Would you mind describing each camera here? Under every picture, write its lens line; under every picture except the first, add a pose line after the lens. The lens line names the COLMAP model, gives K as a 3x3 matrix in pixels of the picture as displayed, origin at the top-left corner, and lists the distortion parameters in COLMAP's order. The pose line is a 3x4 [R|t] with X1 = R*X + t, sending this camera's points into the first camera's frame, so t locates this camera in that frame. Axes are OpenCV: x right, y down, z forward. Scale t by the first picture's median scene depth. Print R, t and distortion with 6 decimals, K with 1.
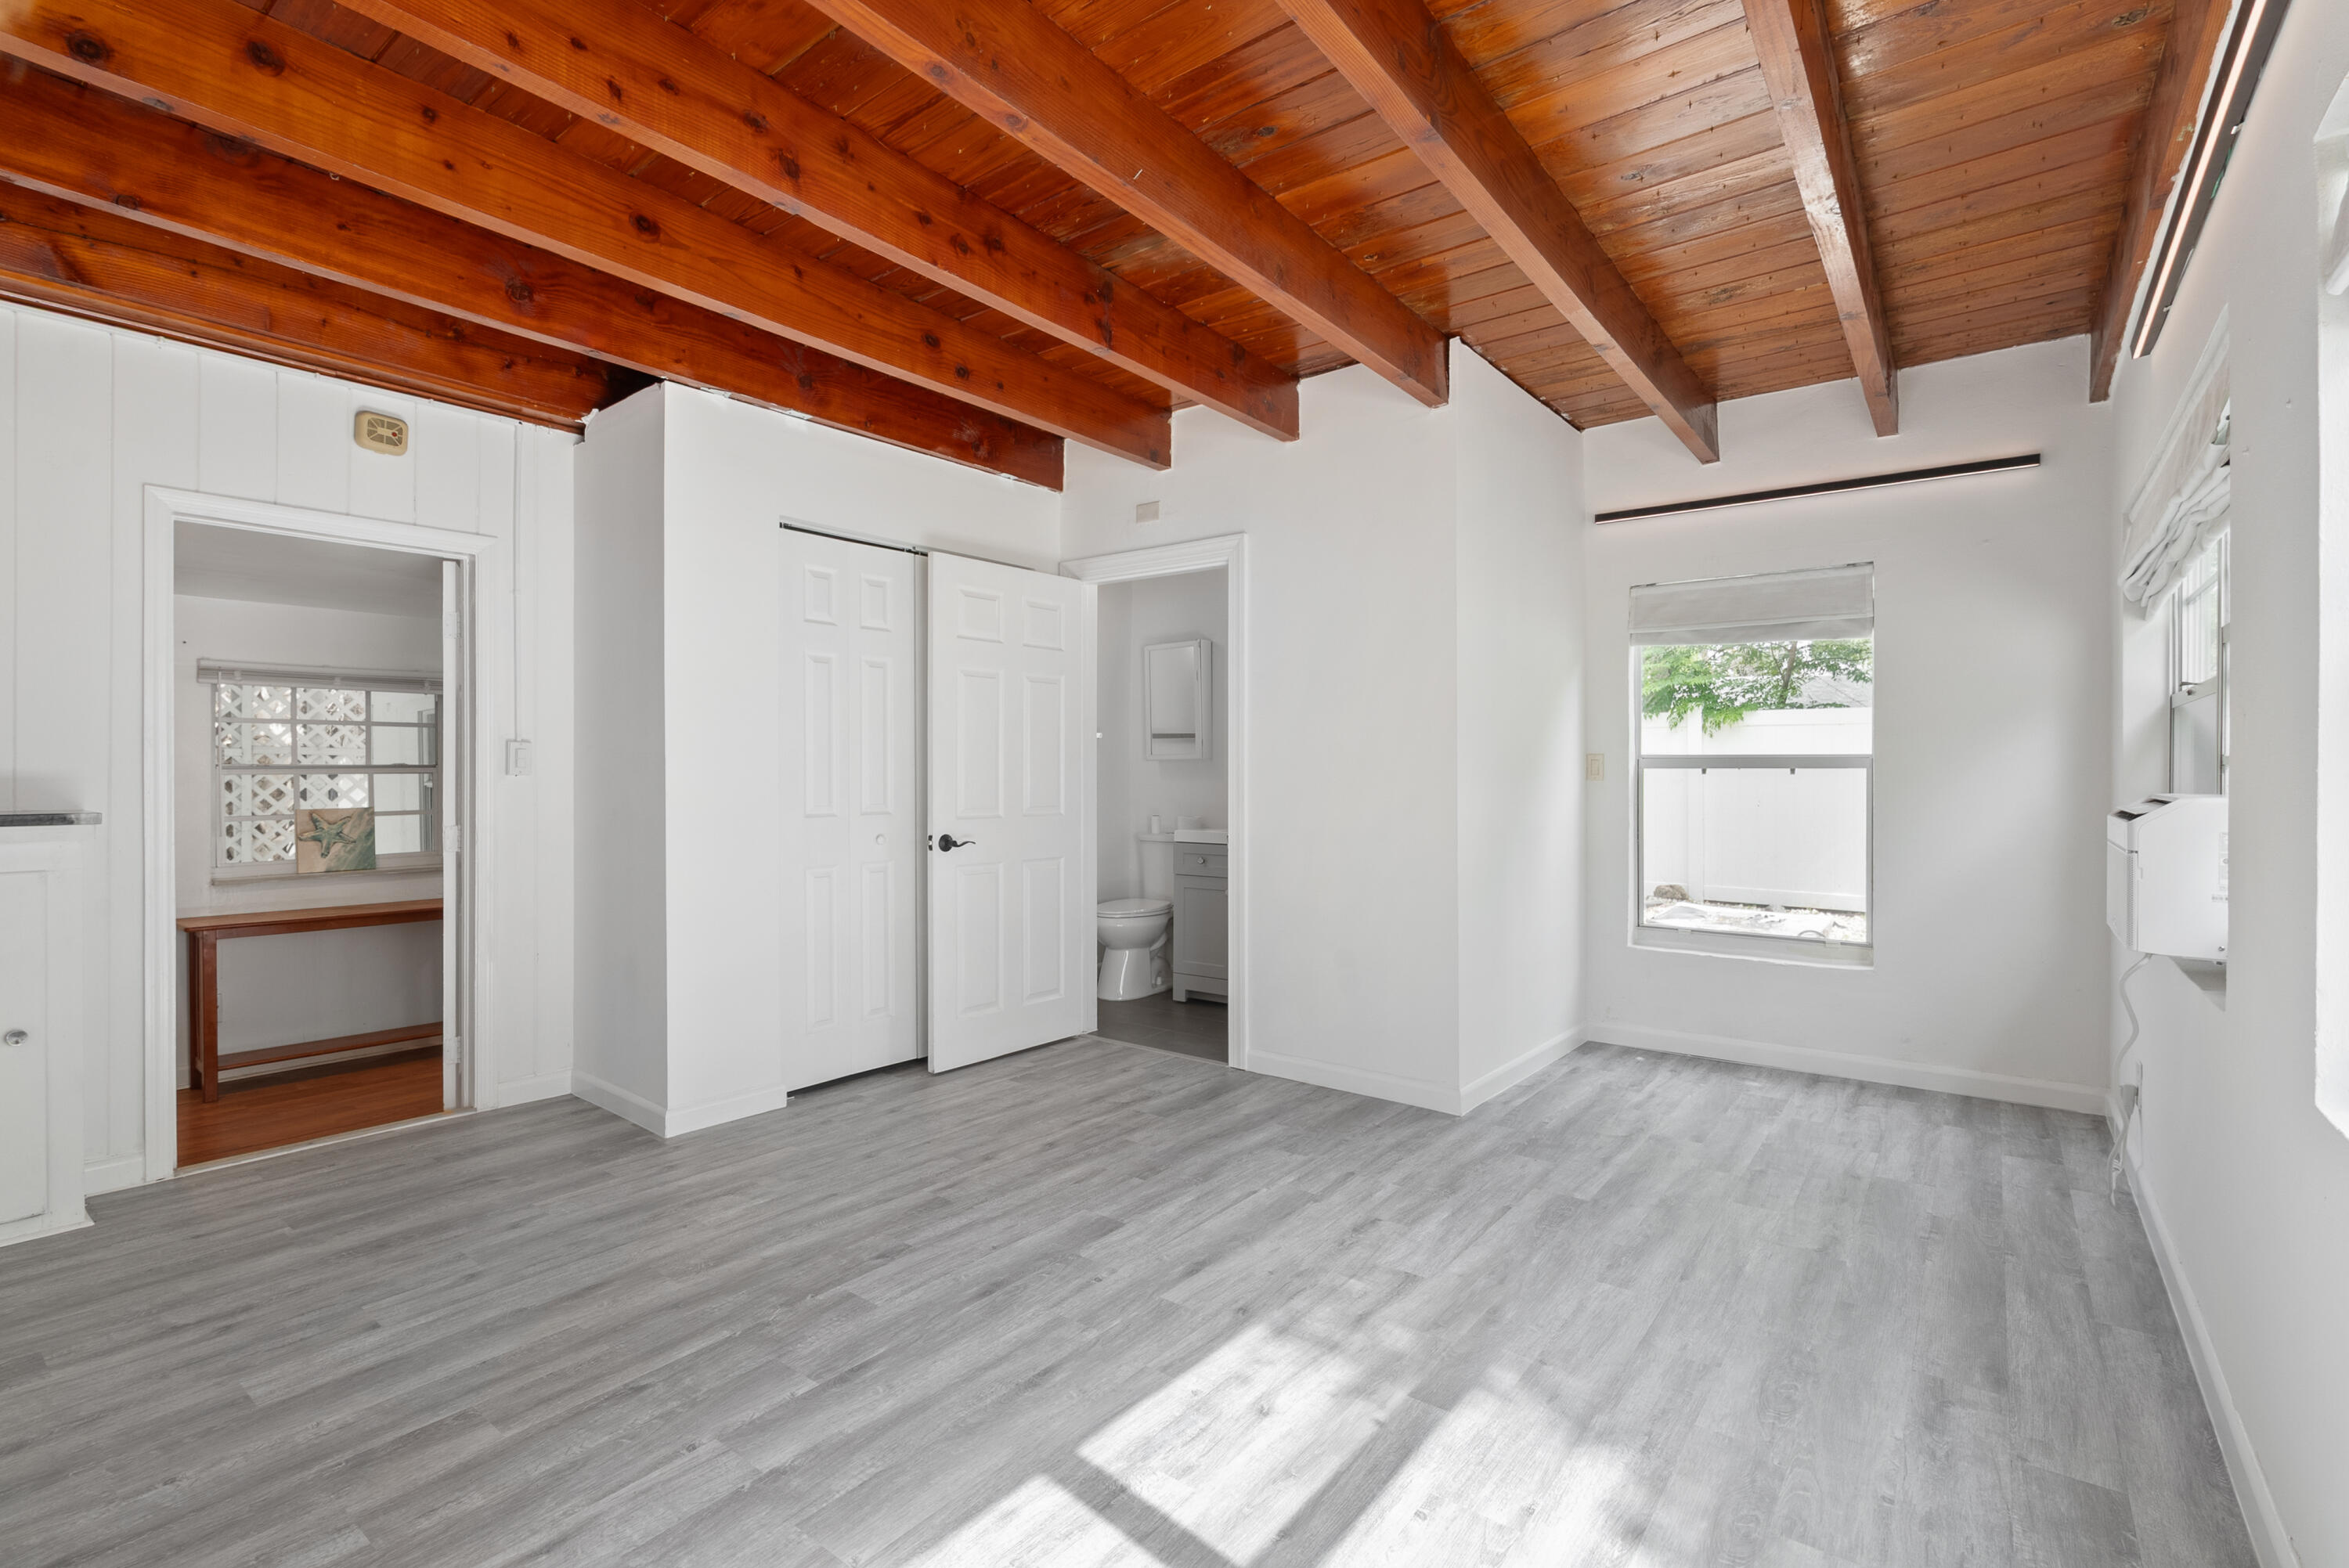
lens RADIAL K [[1057.5, 0, 1177.1], [0, 1057.5, 773.6], [0, 0, 1]] dist [-0.001855, 0.000768]
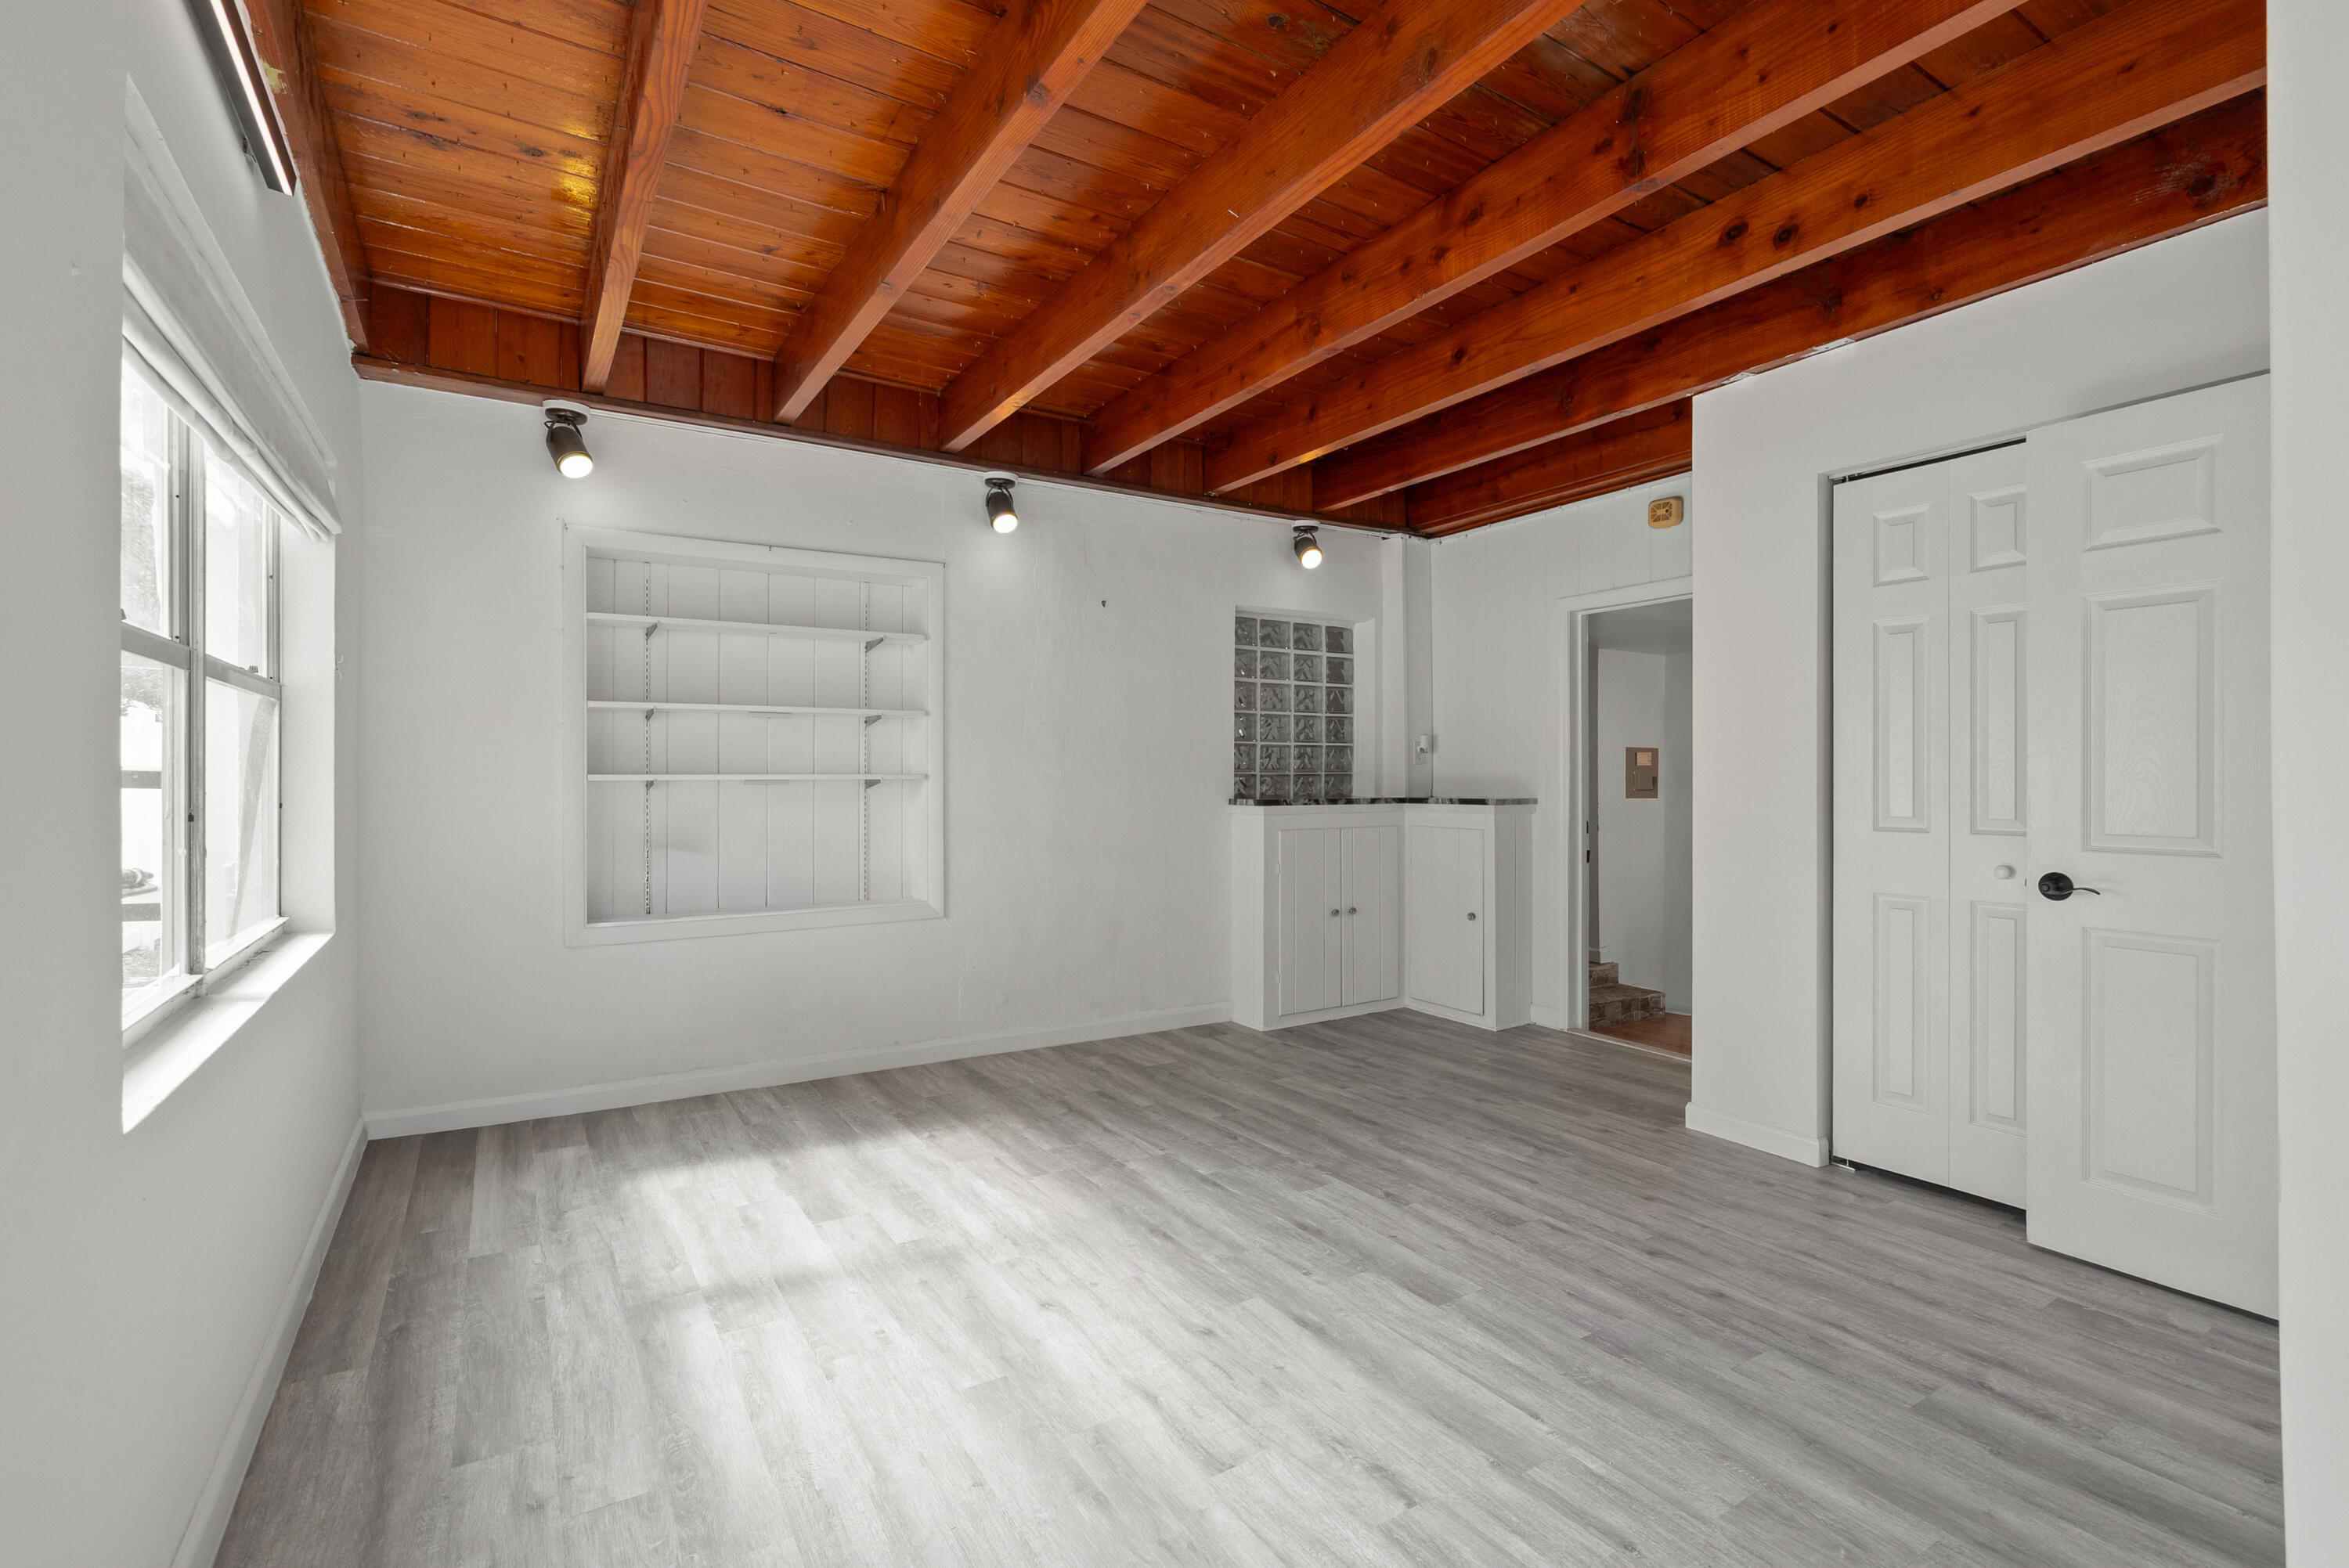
lens RADIAL K [[1057.5, 0, 1177.1], [0, 1057.5, 773.6], [0, 0, 1]] dist [-0.001855, 0.000768]
pose [[-0.343044, -0.004893, -0.939307, 0.854534], [0.000718, 0.999985, -0.005471, 0.003940], [0.939319, -0.002551, -0.343035, 1.140506]]
